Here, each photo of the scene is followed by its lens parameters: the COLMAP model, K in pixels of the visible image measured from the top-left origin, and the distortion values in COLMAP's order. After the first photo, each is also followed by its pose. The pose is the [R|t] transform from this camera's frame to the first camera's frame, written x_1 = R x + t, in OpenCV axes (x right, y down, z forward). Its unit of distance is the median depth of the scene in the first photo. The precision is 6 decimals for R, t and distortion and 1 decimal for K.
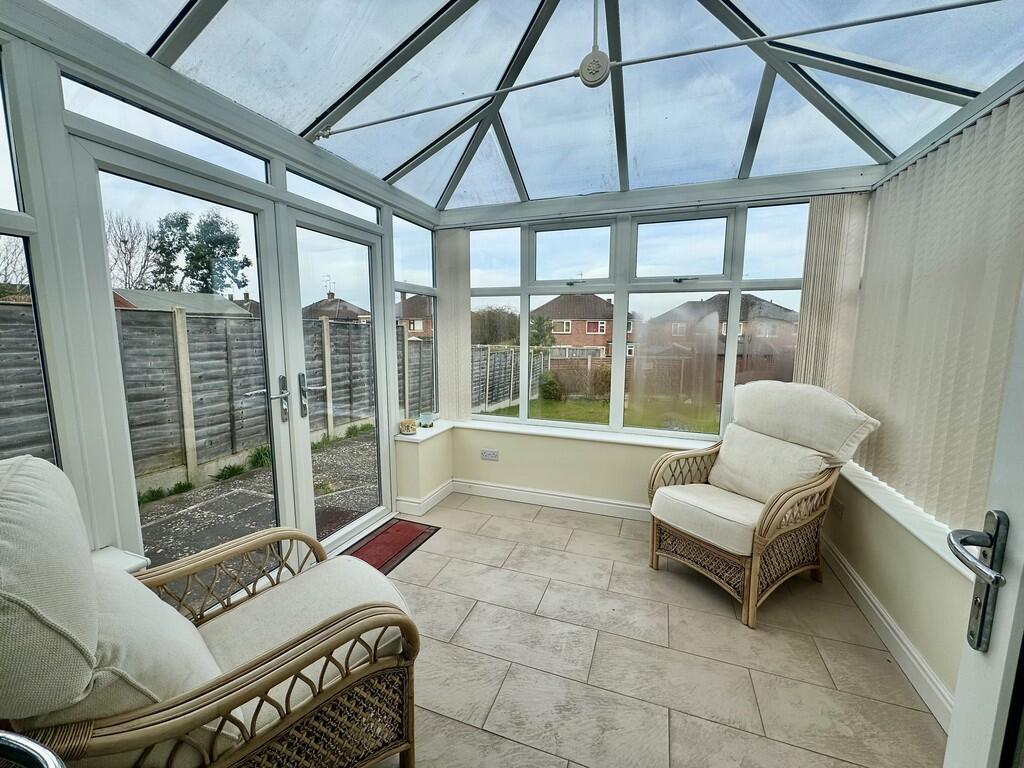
lens RADIAL K [[408.7, 0, 514.9], [0, 408.7, 381.6], [0, 0, 1]] dist [0.000961, 0.000188]
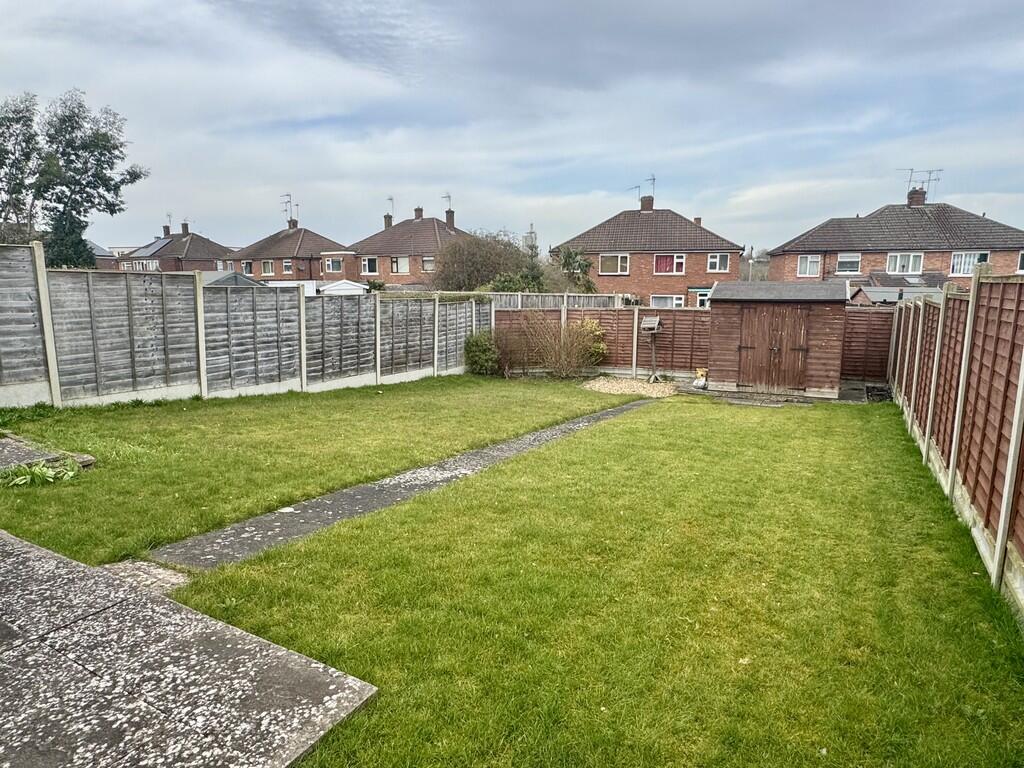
lens RADIAL K [[611.0, 0, 512.6], [0, 611.0, 382.9], [0, 0, 1]] dist [-0.005325, -0.001711]
pose [[0.988123, 0.015753, -0.152857, 0.107141], [-0.008093, 0.998686, 0.050611, 0.003005], [0.153453, -0.048773, 0.986952, 0.034673]]
